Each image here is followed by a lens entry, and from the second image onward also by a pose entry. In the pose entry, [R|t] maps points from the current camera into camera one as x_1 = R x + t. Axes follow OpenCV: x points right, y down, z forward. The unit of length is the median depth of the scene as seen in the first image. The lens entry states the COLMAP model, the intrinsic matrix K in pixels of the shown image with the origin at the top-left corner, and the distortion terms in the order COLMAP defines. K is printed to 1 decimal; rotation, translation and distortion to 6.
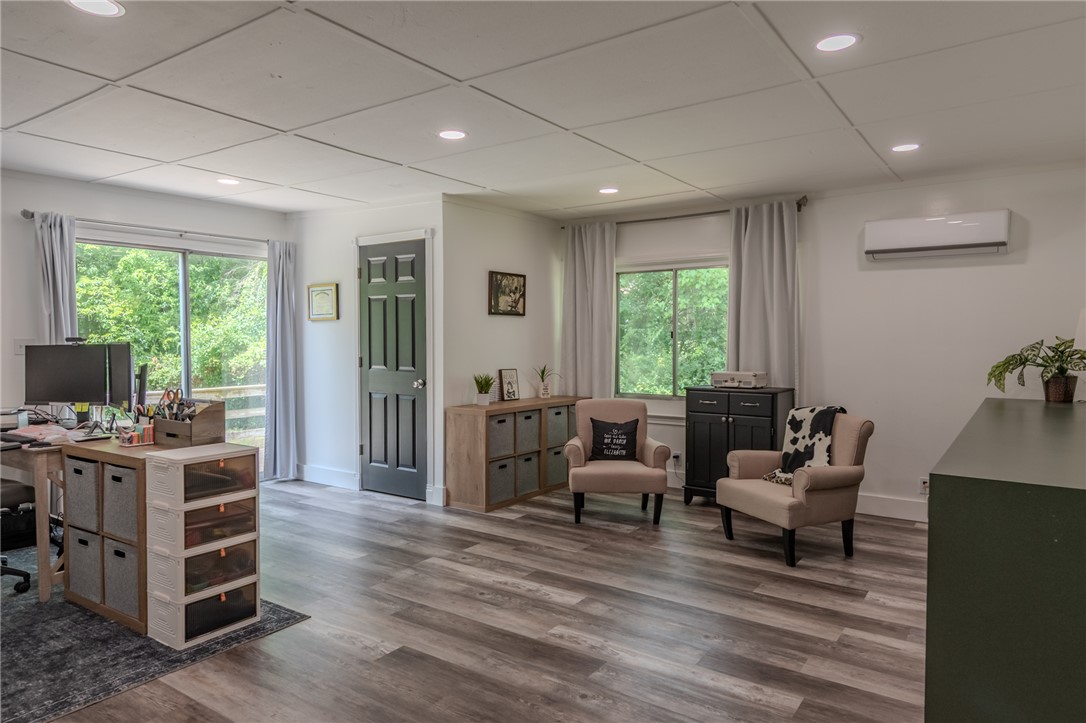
lens RADIAL K [[674.4, 0, 543.0], [0, 674.4, 361.5], [0, 0, 1]] dist [0.007544, 0.001392]
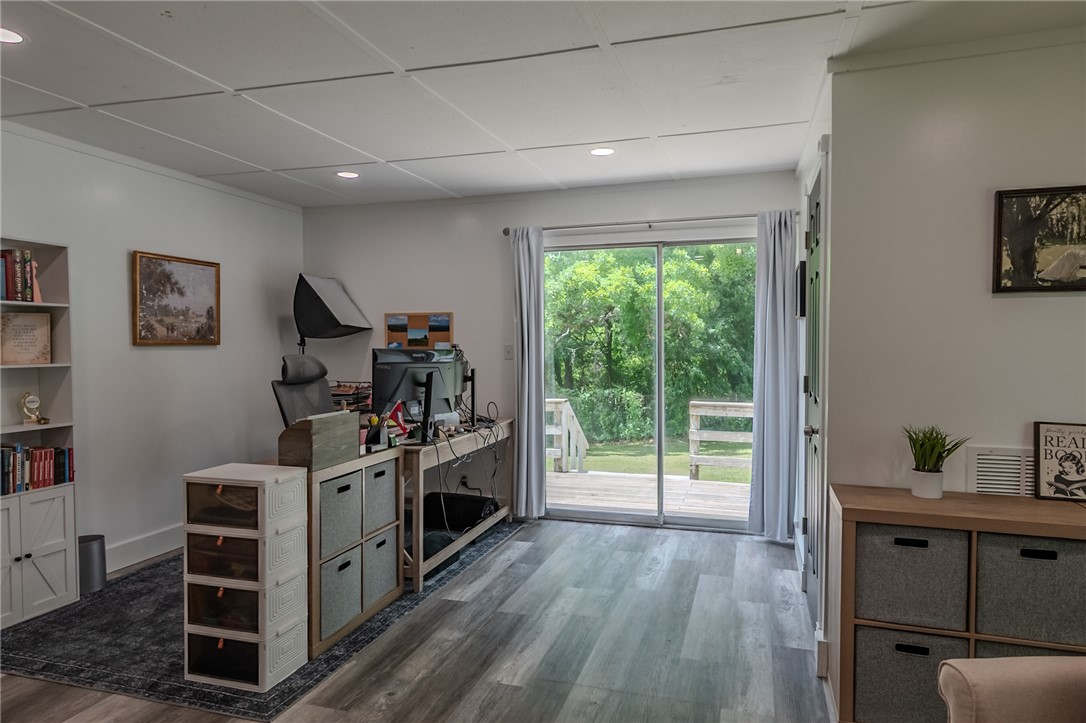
lens RADIAL K [[674.4, 0, 543.0], [0, 674.4, 361.5], [0, 0, 1]] dist [0.007544, 0.001392]
pose [[0.302867, 0.028252, -0.952614, 0.323405], [-0.034128, 0.999241, 0.018784, -0.030661], [0.952422, 0.026822, 0.303601, 0.769178]]
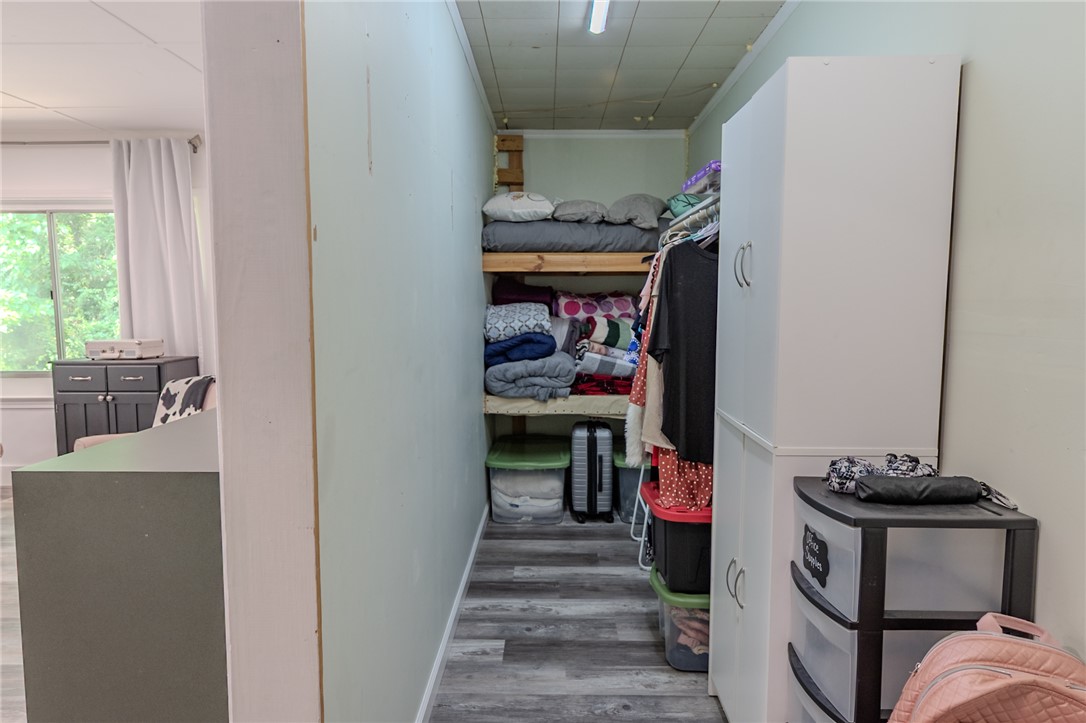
lens RADIAL K [[674.4, 0, 543.0], [0, 674.4, 361.5], [0, 0, 1]] dist [0.007544, 0.001392]
pose [[0.821533, -0.045623, 0.568333, 0.286181], [0.017084, 0.998316, 0.055444, 0.006052], [-0.569905, -0.035839, 0.820928, 0.023586]]
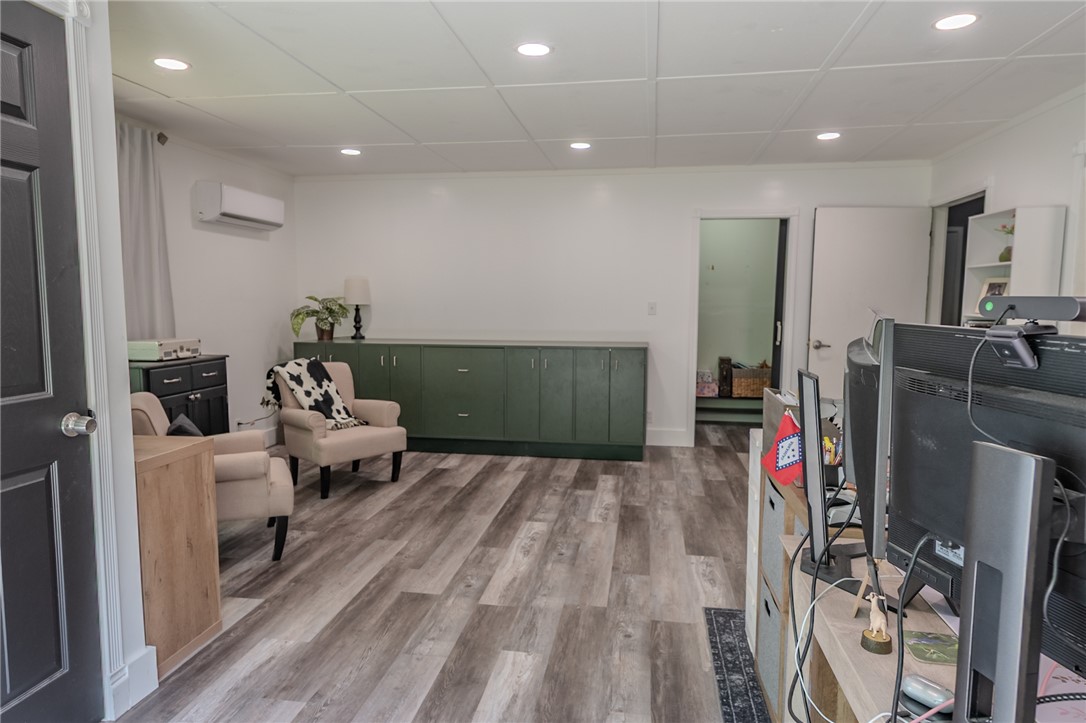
lens RADIAL K [[674.4, 0, 543.0], [0, 674.4, 361.5], [0, 0, 1]] dist [0.007544, 0.001392]
pose [[-0.440622, -0.085330, 0.893628, -0.753012], [0.029707, 0.993541, 0.109518, -0.039499], [-0.897201, 0.074803, -0.435241, 1.142599]]
